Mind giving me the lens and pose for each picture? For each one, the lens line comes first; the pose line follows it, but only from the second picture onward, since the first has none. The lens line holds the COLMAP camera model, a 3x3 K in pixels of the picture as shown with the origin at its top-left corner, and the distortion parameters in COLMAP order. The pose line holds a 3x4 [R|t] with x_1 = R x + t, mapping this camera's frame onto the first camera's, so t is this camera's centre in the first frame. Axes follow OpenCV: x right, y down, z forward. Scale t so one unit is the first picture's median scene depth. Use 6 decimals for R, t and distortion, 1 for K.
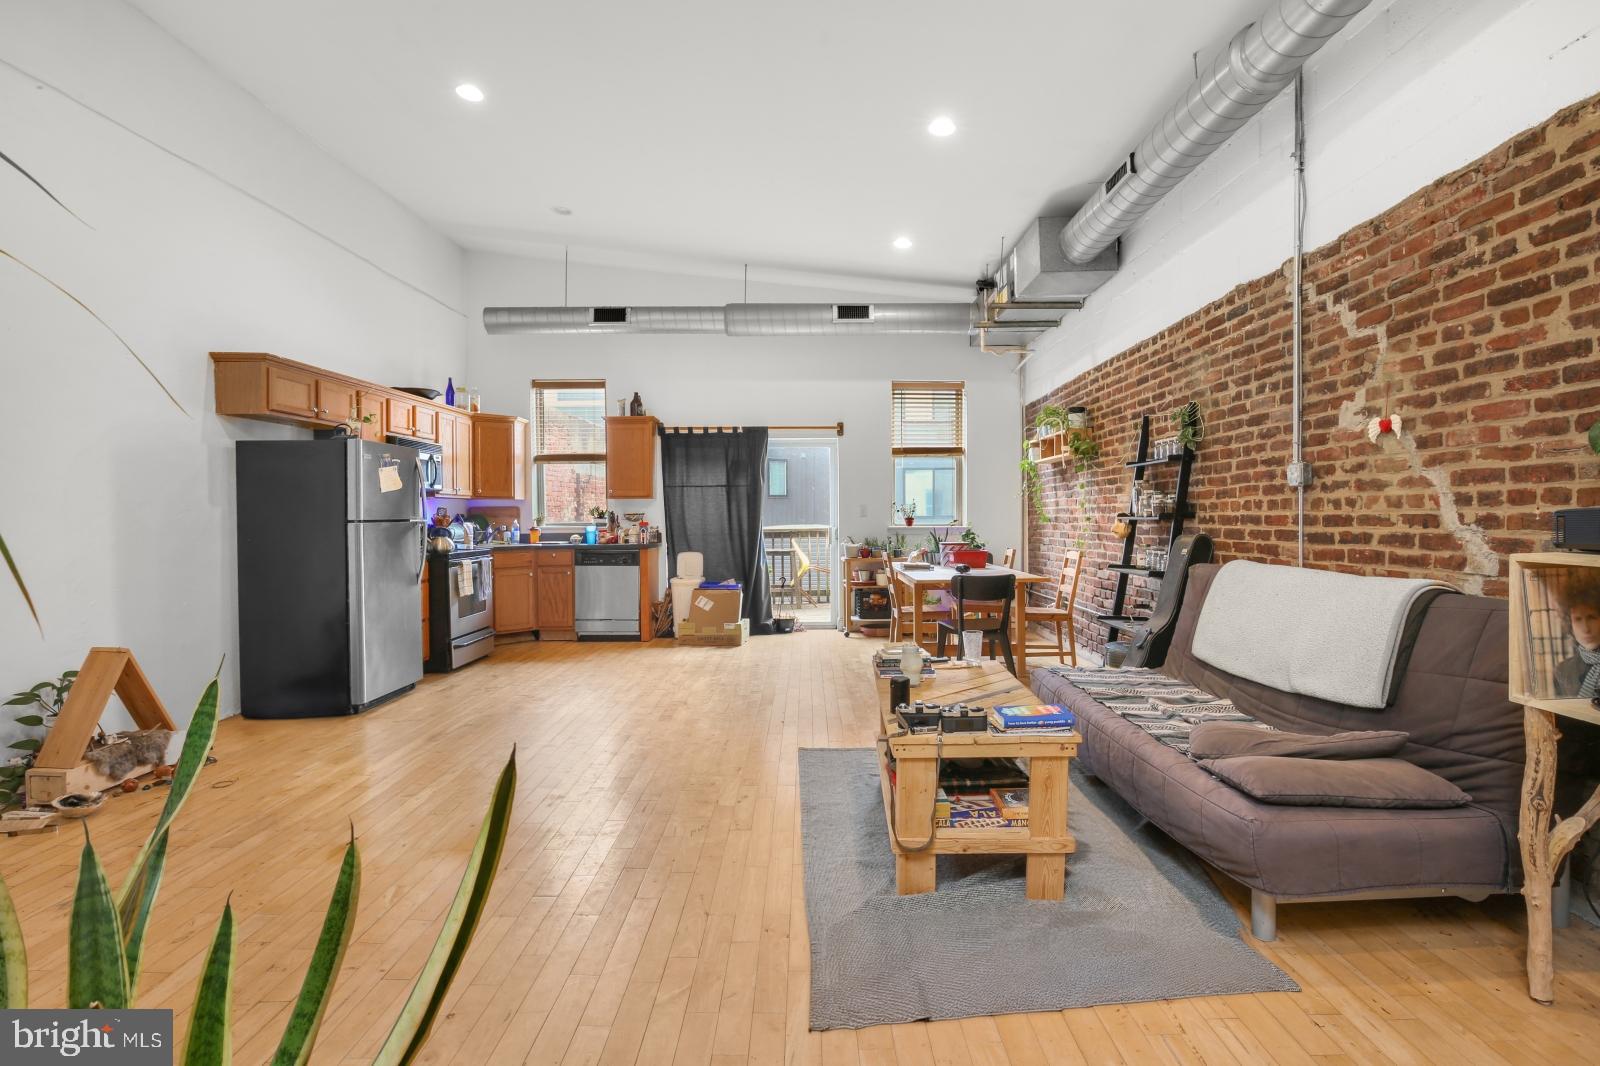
lens RADIAL K [[760.9, 0, 794.9], [0, 760.9, 524.7], [0, 0, 1]] dist [-0.038945, 0.009029]
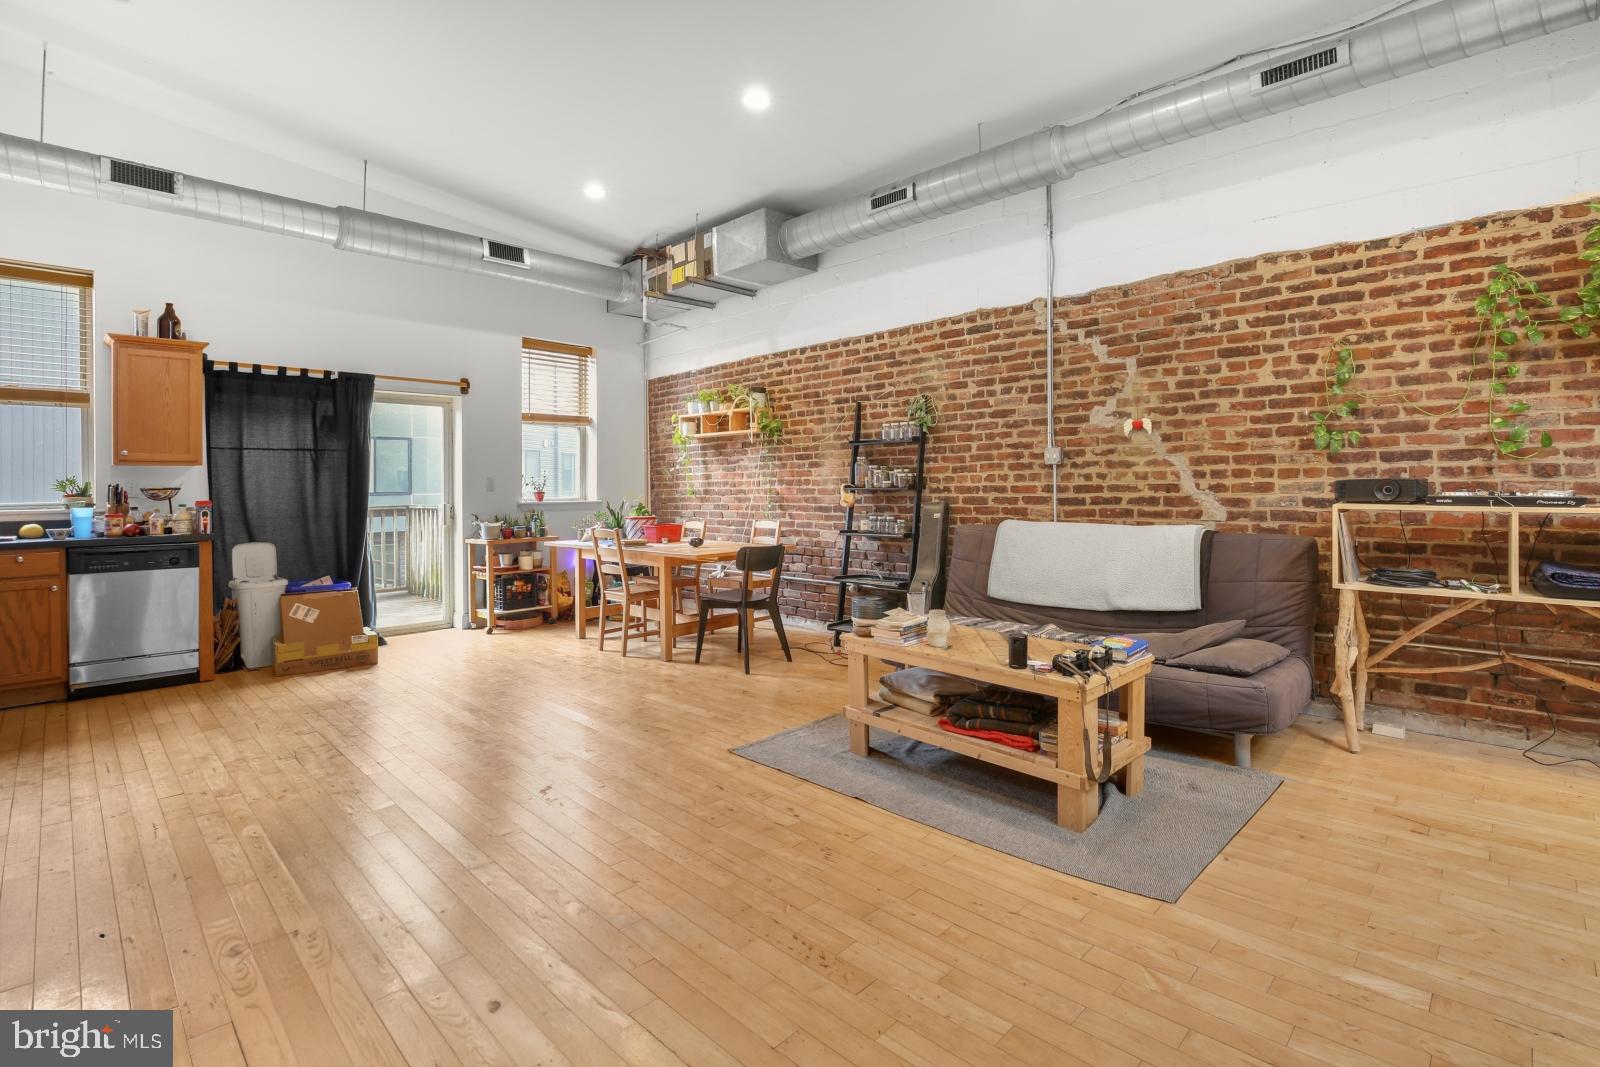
lens RADIAL K [[764.2, 0, 798.4], [0, 764.2, 483.6], [0, 0, 1]] dist [-0.035410, -0.000165]
pose [[0.691499, 0.000971, 0.722376, -0.688632], [0.014578, 0.999777, -0.015299, -0.001188], [-0.722230, 0.021110, 0.691331, 0.382651]]
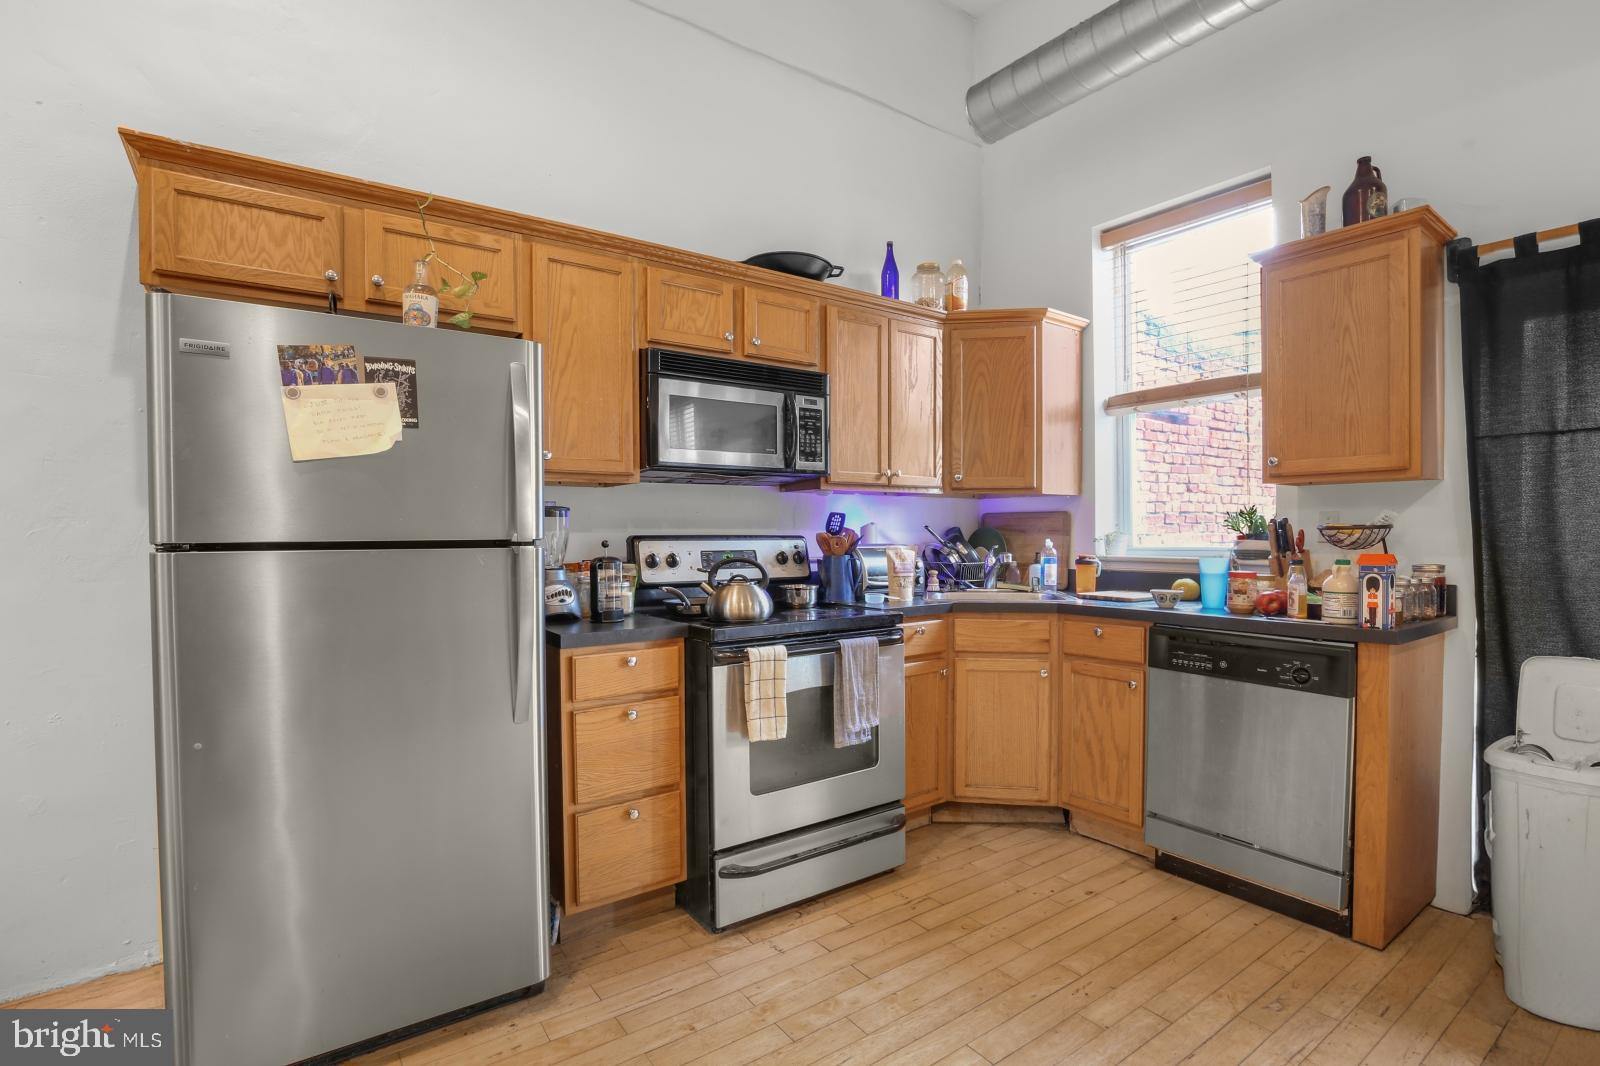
lens RADIAL K [[737.8, 0, 809.9], [0, 737.8, 544.8], [0, 0, 1]] dist [-0.044624, 0.009558]
pose [[0.595068, 0.019680, -0.803434, -0.230088], [-0.011600, 0.999806, 0.015898, -0.019364], [0.803591, -0.000141, 0.595181, 1.440387]]
